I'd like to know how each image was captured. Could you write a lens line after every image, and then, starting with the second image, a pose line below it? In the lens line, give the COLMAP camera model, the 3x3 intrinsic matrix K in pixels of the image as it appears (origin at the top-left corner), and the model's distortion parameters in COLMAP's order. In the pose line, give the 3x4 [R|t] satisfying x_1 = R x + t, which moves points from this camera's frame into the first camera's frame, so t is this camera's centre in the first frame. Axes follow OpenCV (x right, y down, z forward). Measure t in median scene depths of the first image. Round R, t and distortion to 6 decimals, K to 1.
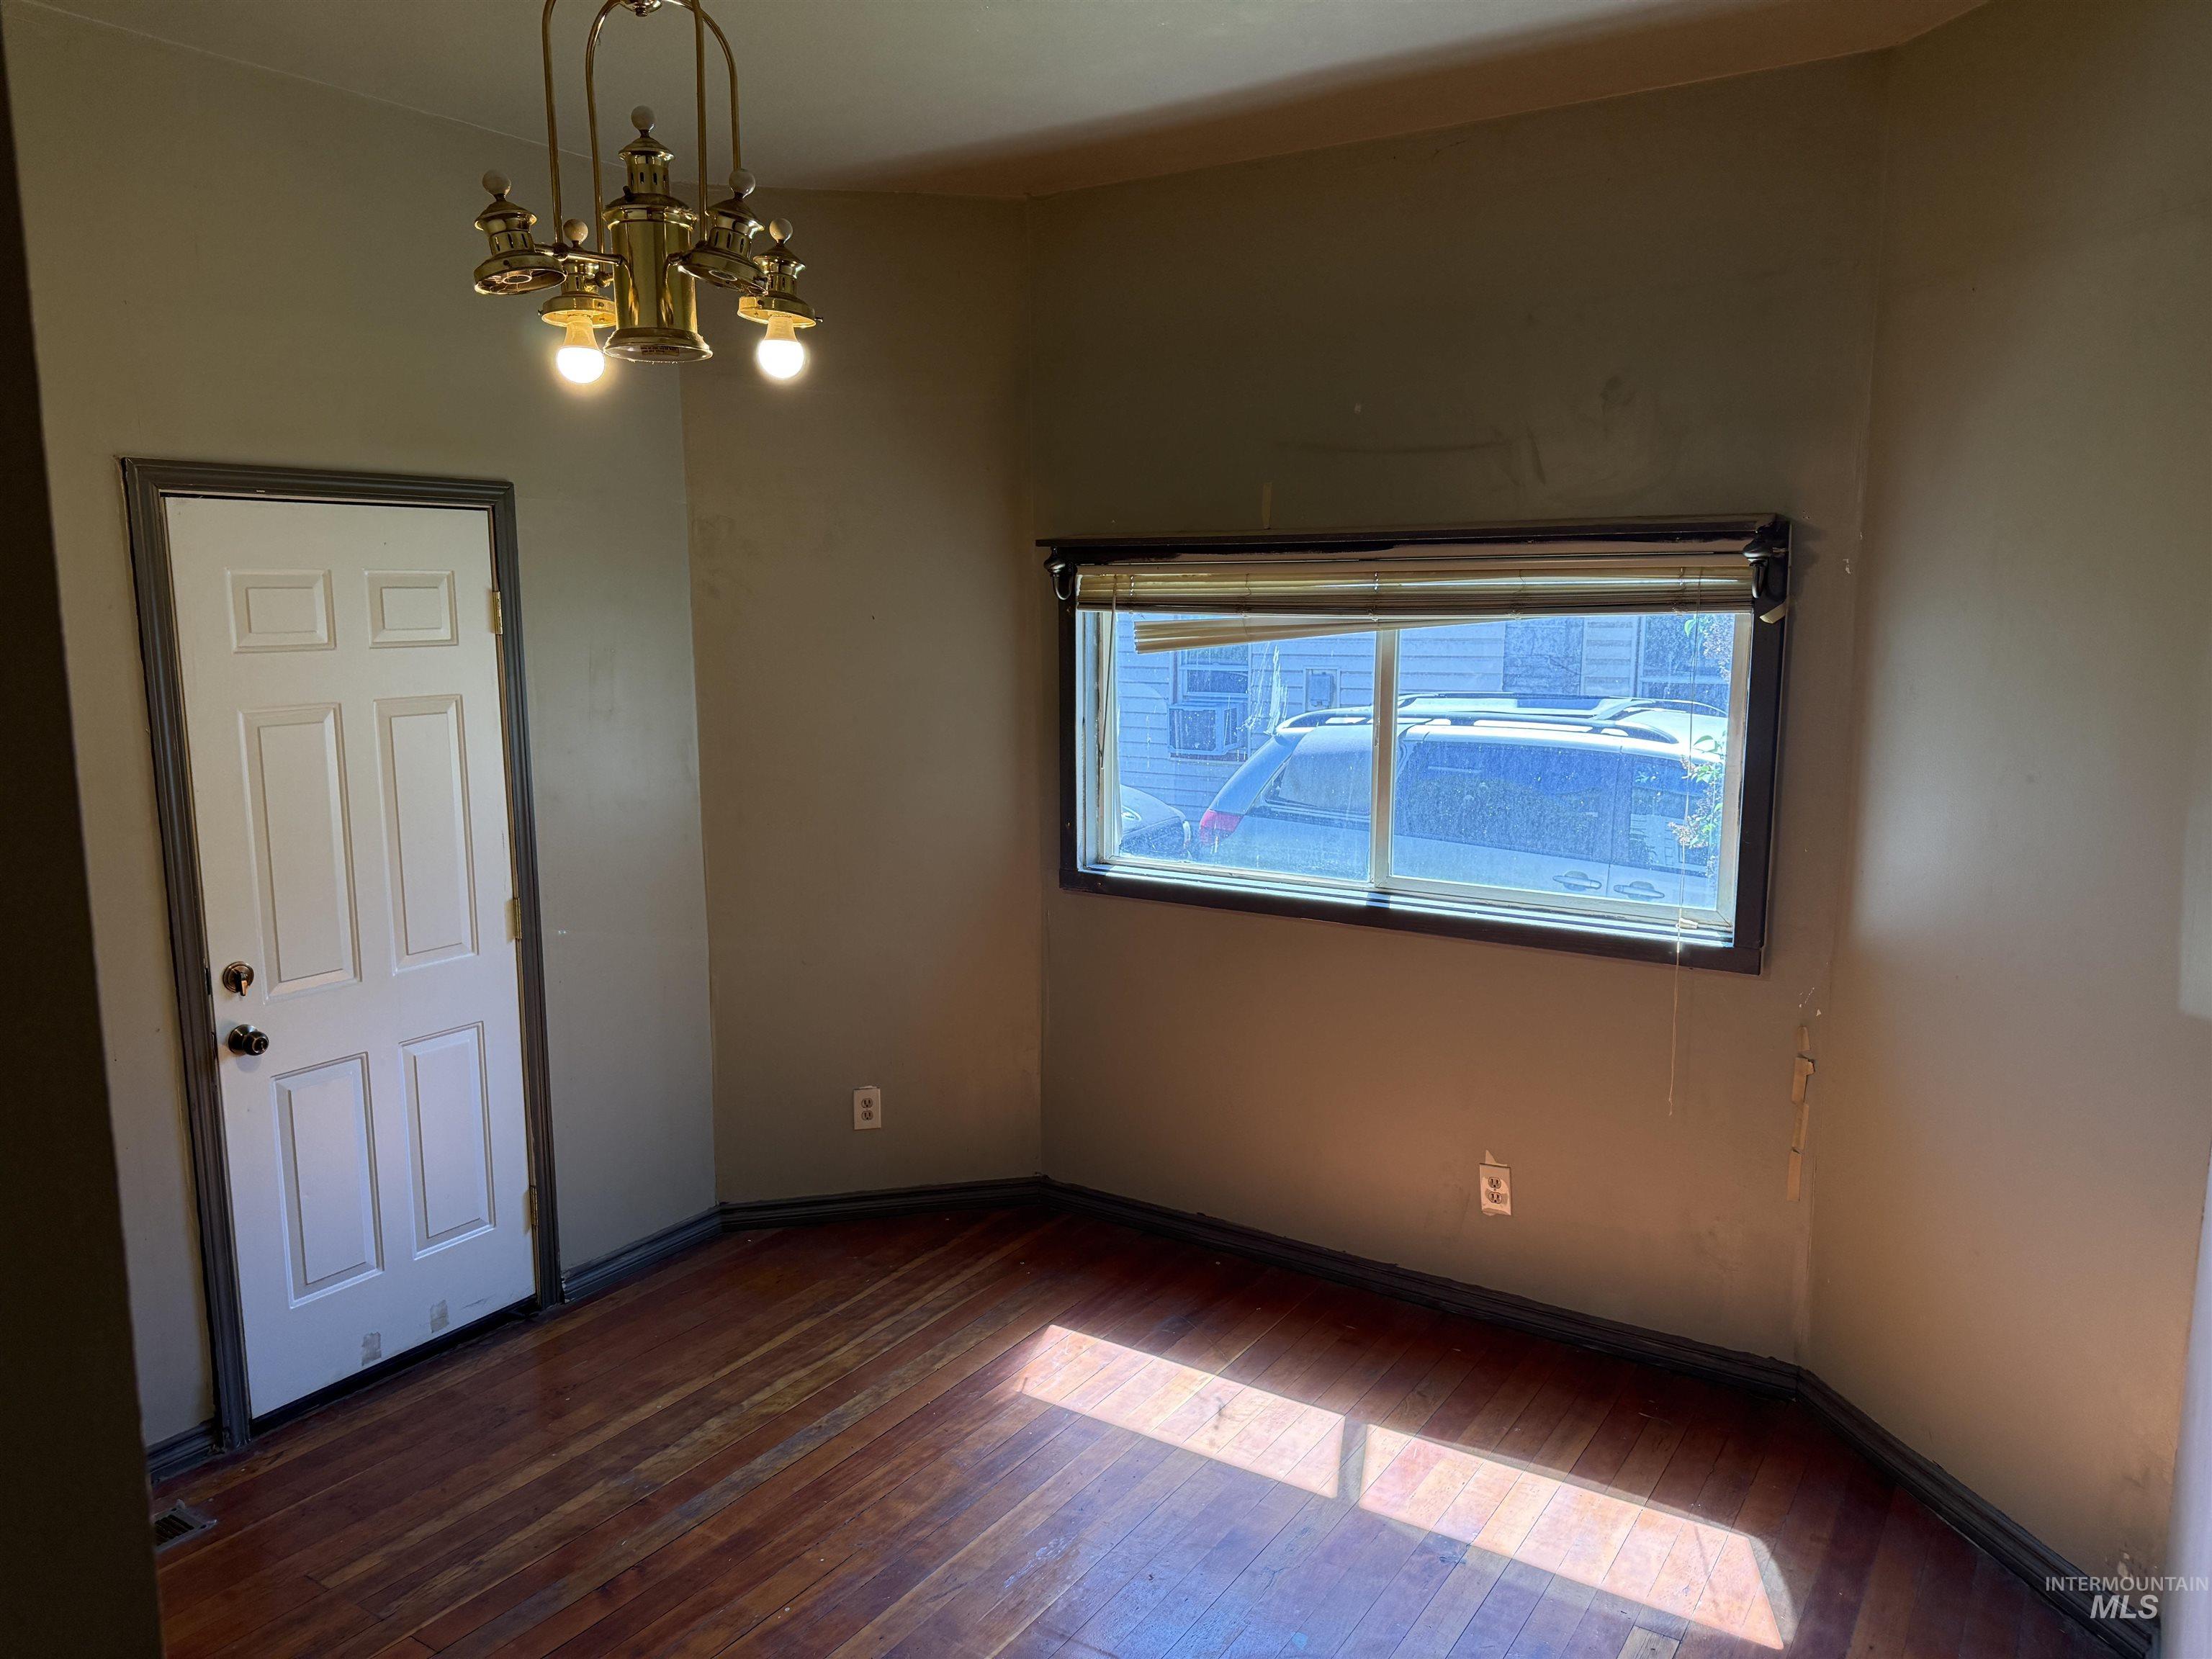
lens RADIAL K [[1562.5, 0, 1124.4], [0, 1562.5, 831.0], [0, 0, 1]] dist [0.044499, -0.047797]
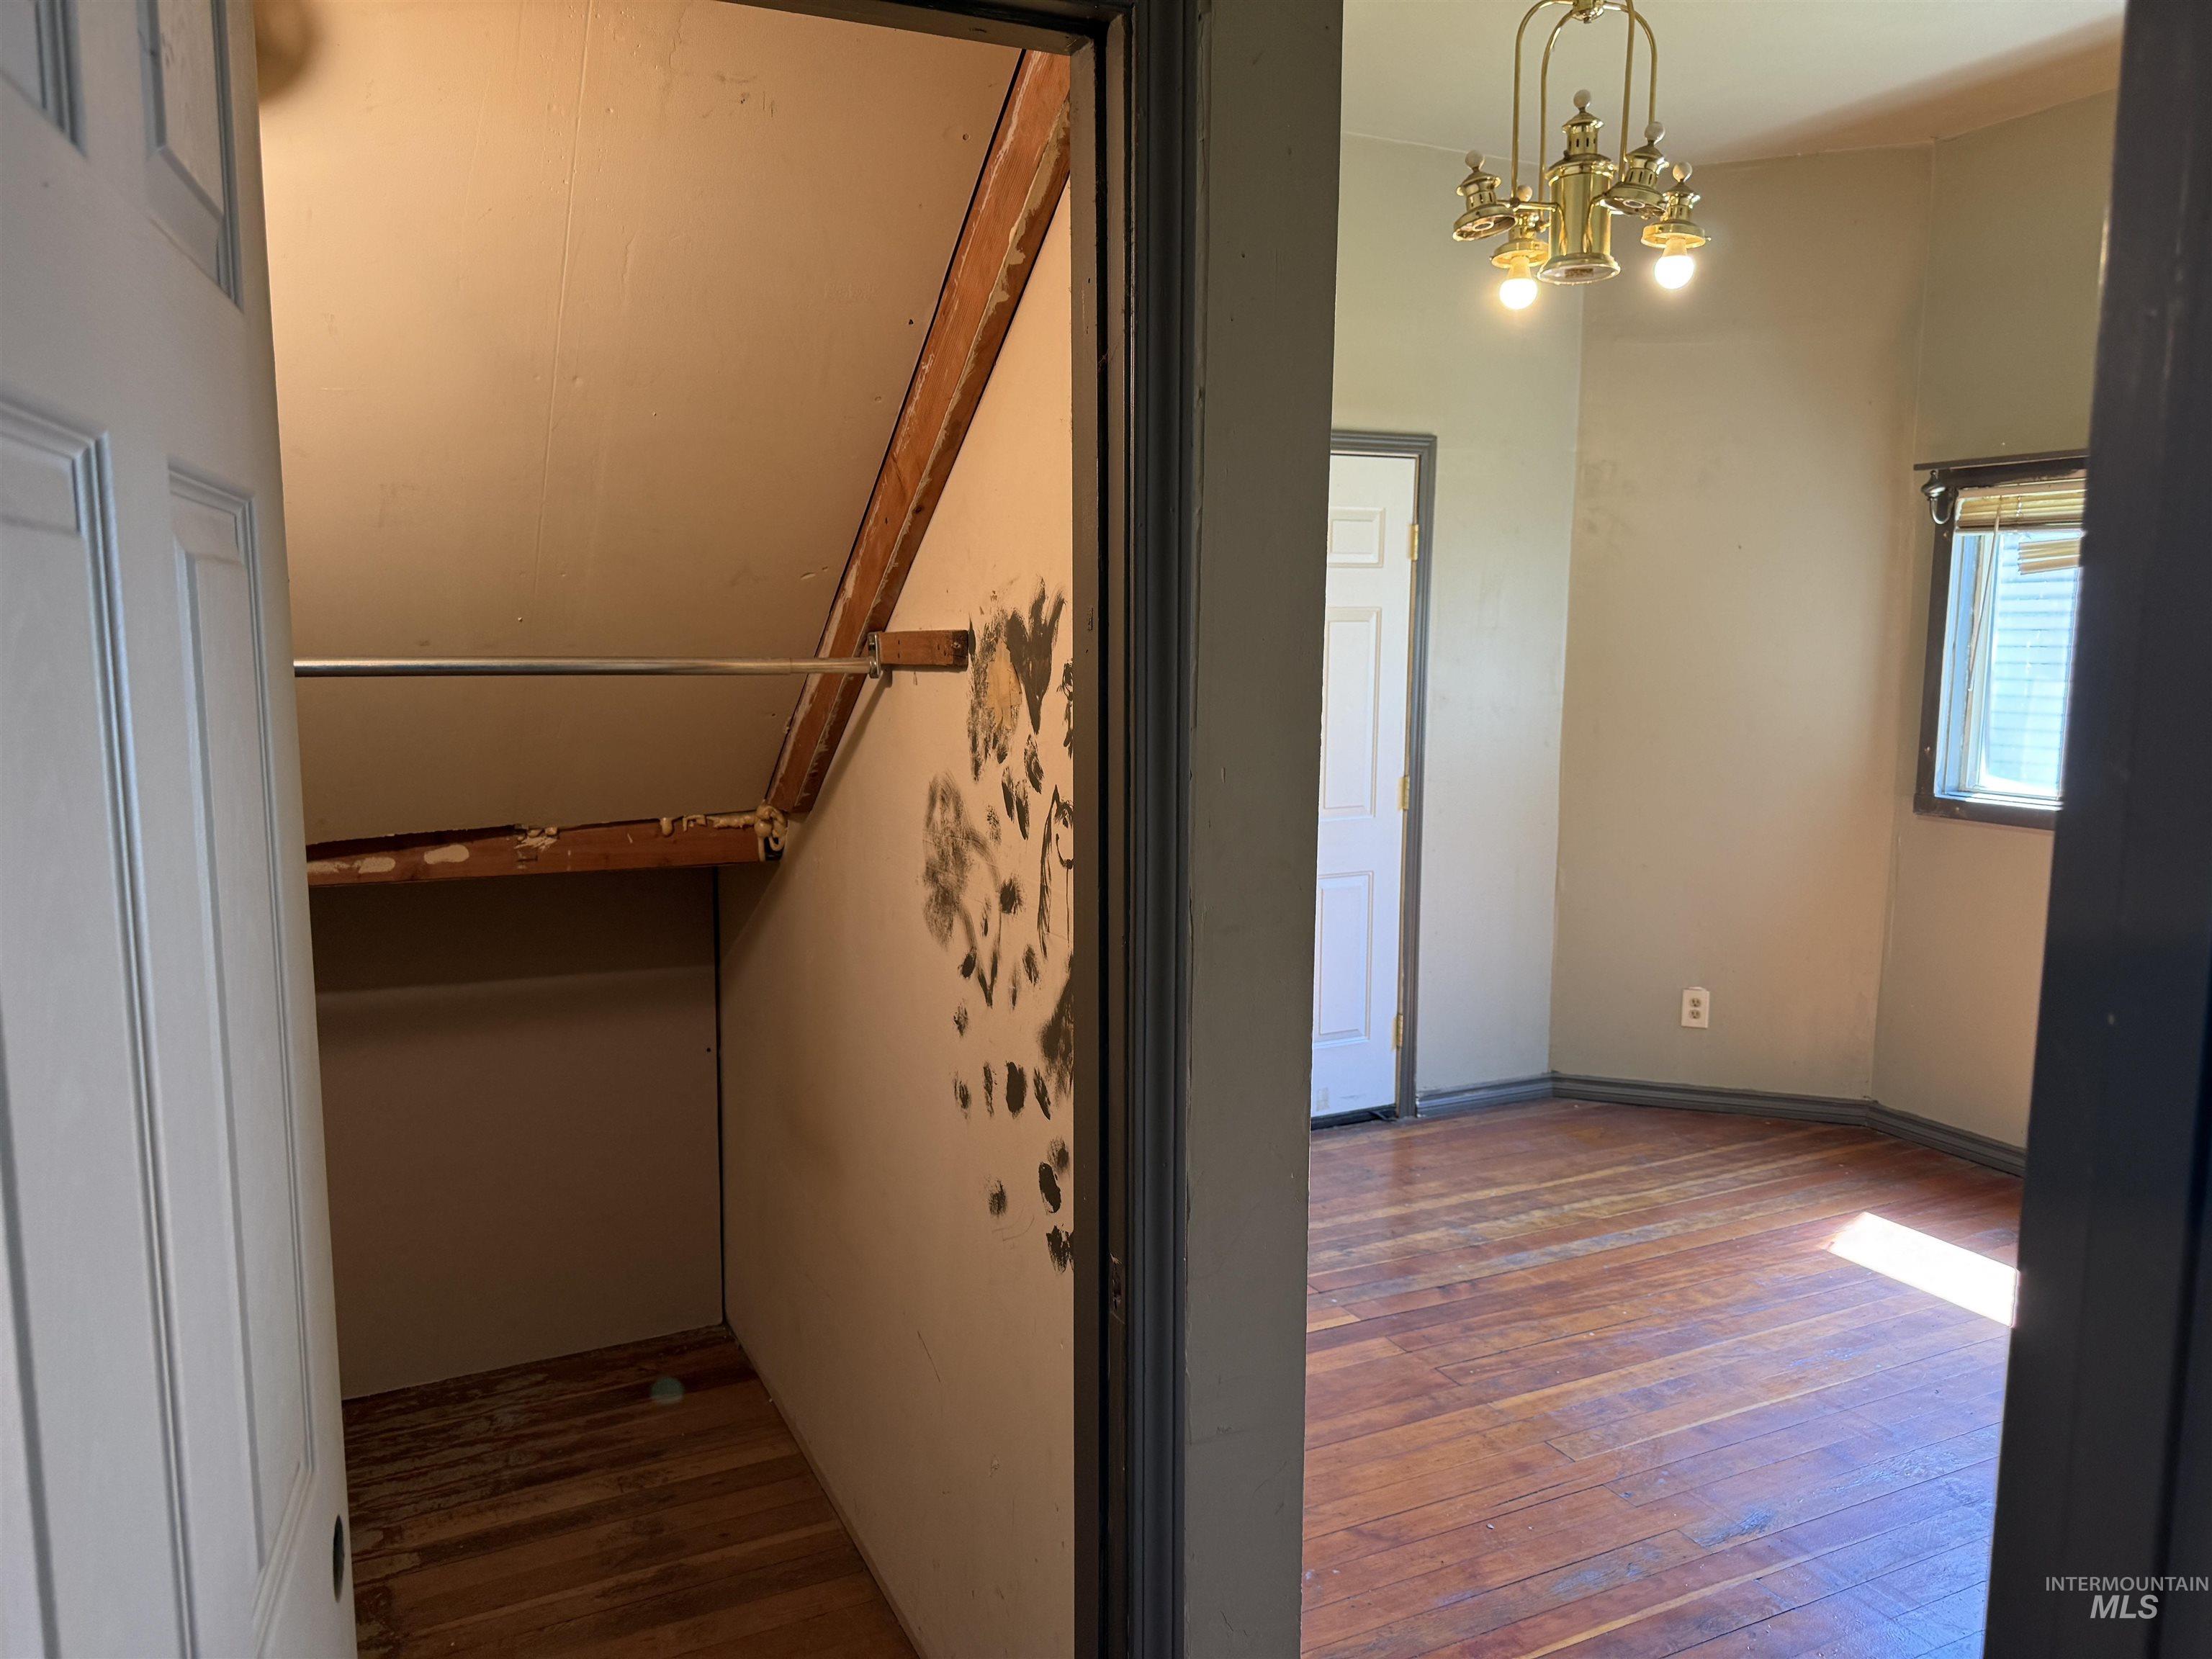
lens RADIAL K [[1562.5, 0, 1097.4], [0, 1562.5, 826.9], [0, 0, 1]] dist [0.044499, -0.047797]
pose [[0.853193, 0.072614, -0.516516, 0.041621], [-0.083341, 0.996518, 0.002429, 0.103078], [0.514894, 0.040975, 0.856274, -0.175219]]
